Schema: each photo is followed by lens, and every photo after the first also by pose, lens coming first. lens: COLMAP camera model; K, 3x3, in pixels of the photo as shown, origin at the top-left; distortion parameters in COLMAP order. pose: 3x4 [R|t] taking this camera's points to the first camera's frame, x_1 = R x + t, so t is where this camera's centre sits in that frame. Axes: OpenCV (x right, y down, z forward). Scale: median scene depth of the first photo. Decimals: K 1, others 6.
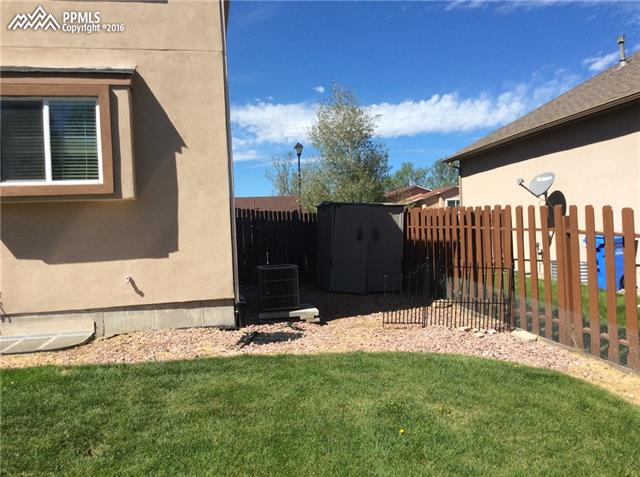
lens RADIAL K [[587.8, 0, 320.0], [0, 587.8, 238.5], [0, 0, 1]] dist [0.133060, -0.253459]
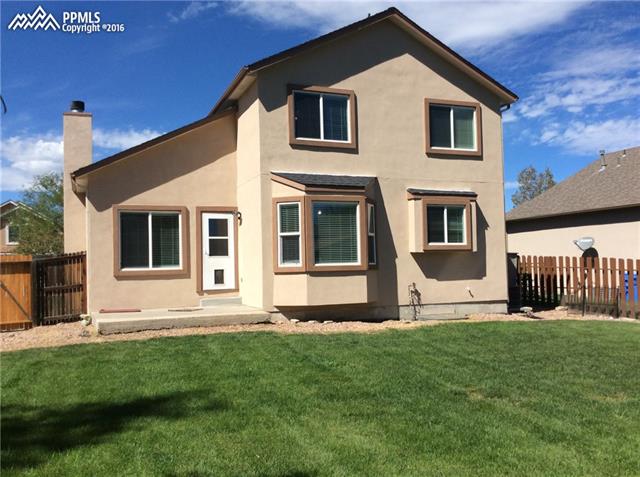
lens RADIAL K [[587.8, 0, 320.0], [0, 587.8, 238.5], [0, 0, 1]] dist [0.133060, -0.253459]
pose [[0.981908, 0.031763, 0.186673, -1.218581], [-0.021338, 0.998112, -0.057595, 0.020436], [-0.188150, 0.052570, 0.980732, -0.968873]]
